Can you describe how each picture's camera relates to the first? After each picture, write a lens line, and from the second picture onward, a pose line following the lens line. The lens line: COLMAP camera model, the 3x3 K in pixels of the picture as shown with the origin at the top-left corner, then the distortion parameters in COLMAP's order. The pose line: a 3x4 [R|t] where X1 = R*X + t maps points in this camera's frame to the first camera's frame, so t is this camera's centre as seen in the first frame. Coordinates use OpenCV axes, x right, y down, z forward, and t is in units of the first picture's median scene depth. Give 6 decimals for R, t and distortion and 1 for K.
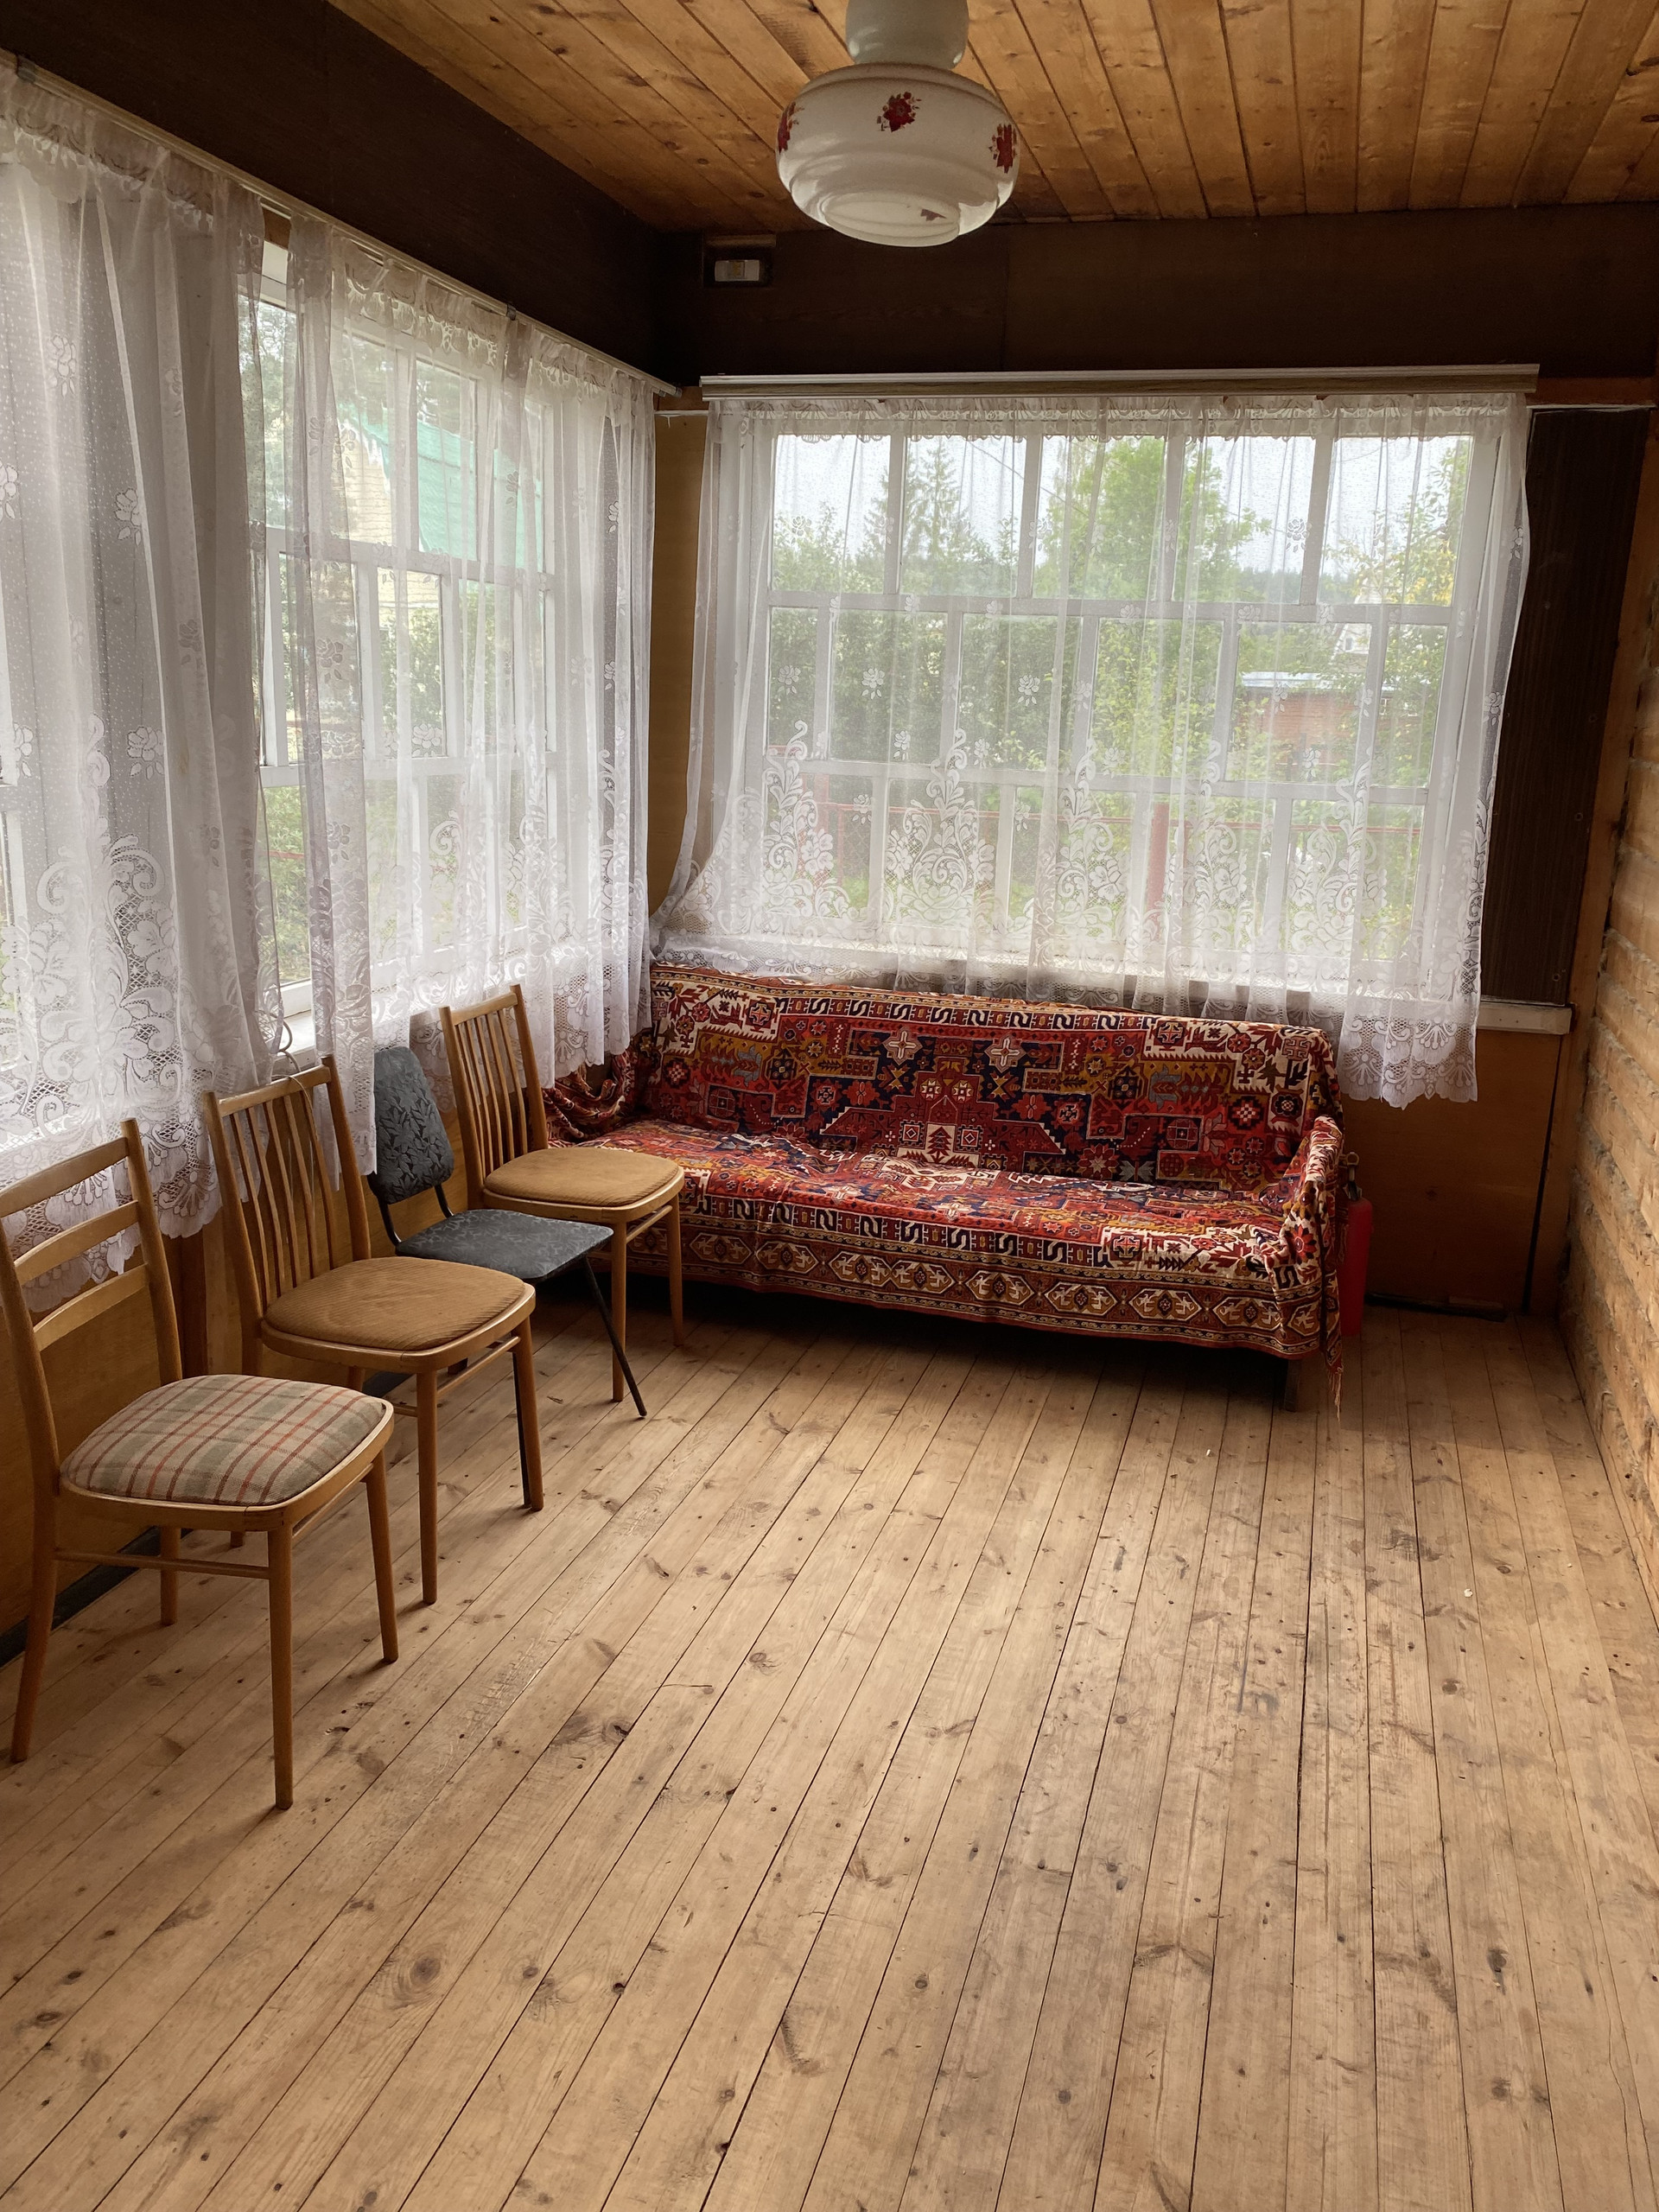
lens RADIAL K [[1690.8, 0, 836.4], [0, 1690.8, 1080.9], [0, 0, 1]] dist [0.099068, -0.173643]
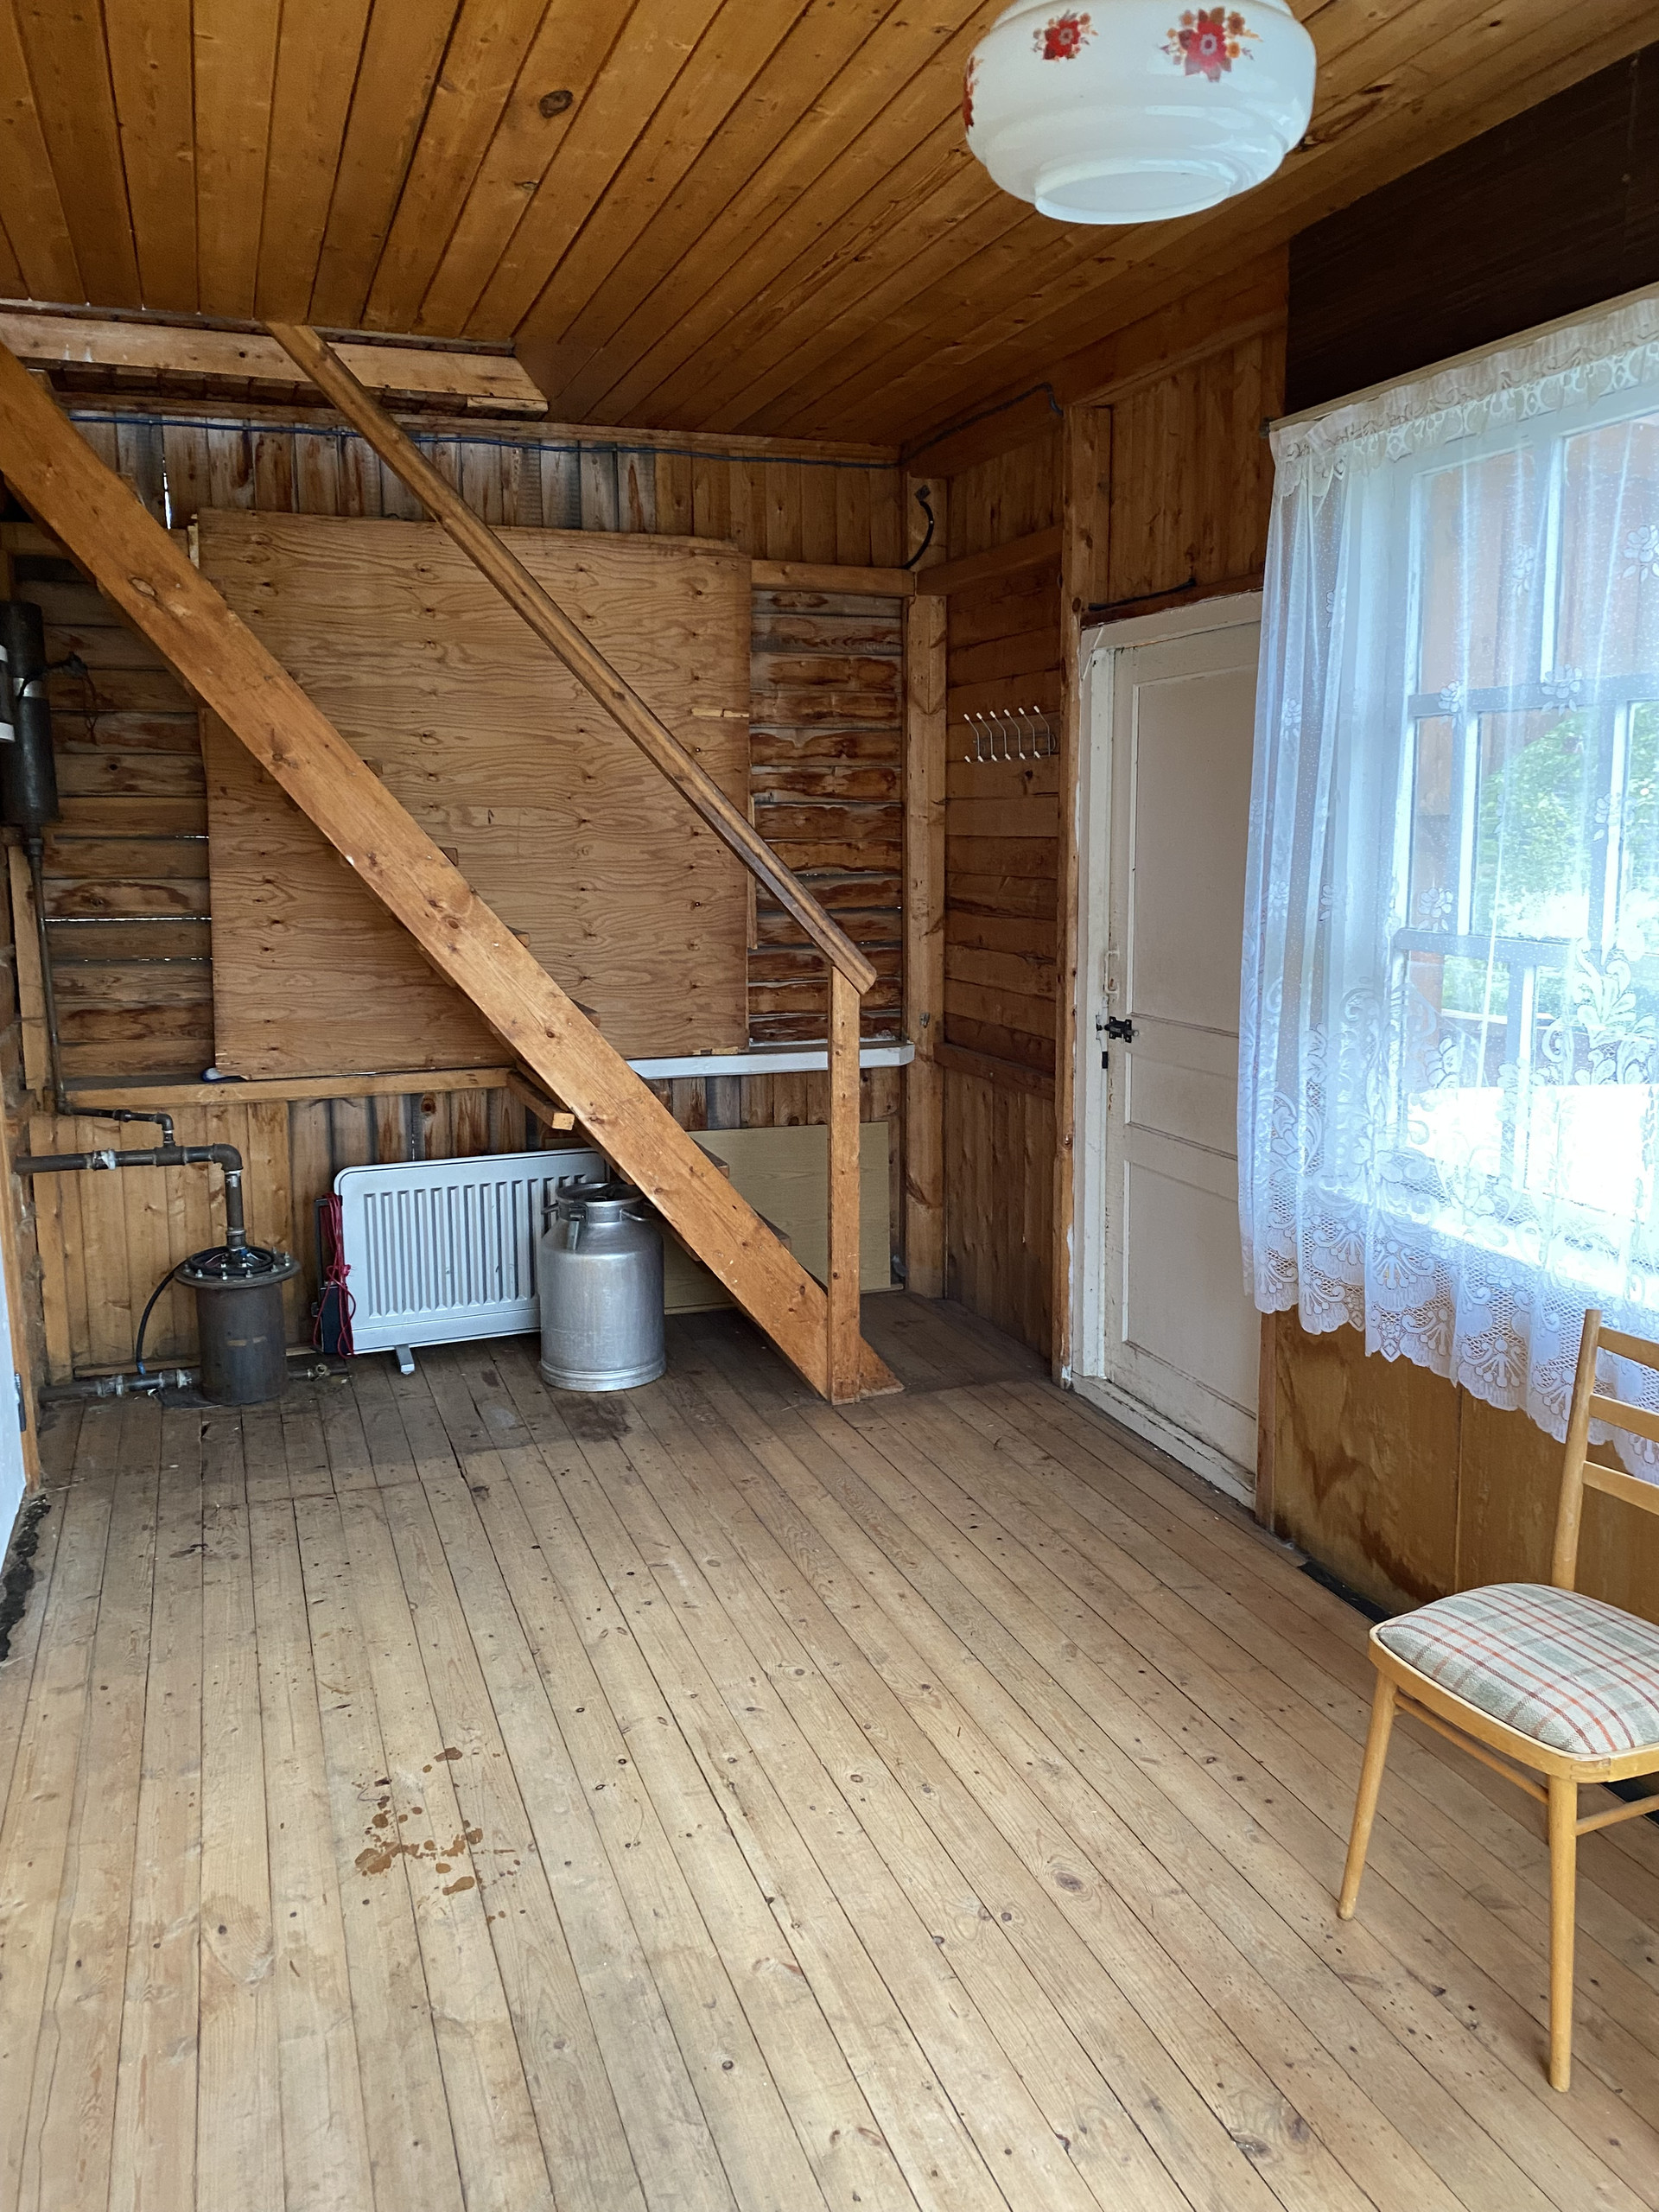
lens RADIAL K [[1690.8, 0, 836.4], [0, 1690.8, 1080.9], [0, 0, 1]] dist [0.099068, -0.173643]
pose [[-0.831815, 0.034704, -0.553966, 0.556458], [-0.131097, 0.957522, 0.256836, -0.323156], [0.539348, 0.286264, -0.791932, 1.710784]]
